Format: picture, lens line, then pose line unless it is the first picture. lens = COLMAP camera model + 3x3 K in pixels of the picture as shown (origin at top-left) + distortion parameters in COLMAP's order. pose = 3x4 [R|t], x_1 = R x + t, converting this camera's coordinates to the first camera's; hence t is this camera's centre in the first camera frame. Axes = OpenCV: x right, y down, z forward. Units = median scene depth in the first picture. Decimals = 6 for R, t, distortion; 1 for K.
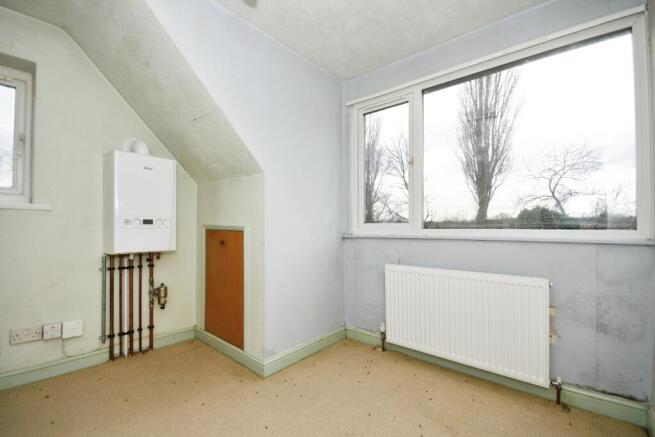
lens RADIAL K [[291.1, 0, 327.5], [0, 291.1, 225.1], [0, 0, 1]] dist [0.000033, 0.000011]
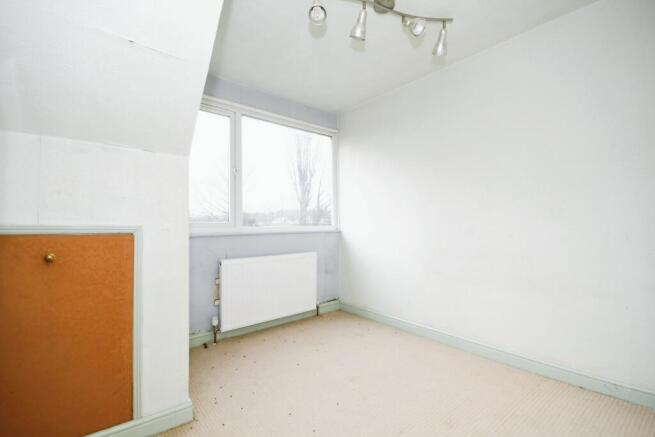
lens RADIAL K [[282.3, 0, 327.5], [0, 282.3, 218.5], [0, 0, 1]] dist [0.000060, 0.000012]
pose [[0.187795, 0.013746, 0.982112, -0.886601], [-0.004826, 0.999903, -0.013072, -0.009376], [-0.982196, -0.002285, 0.187843, 0.493618]]
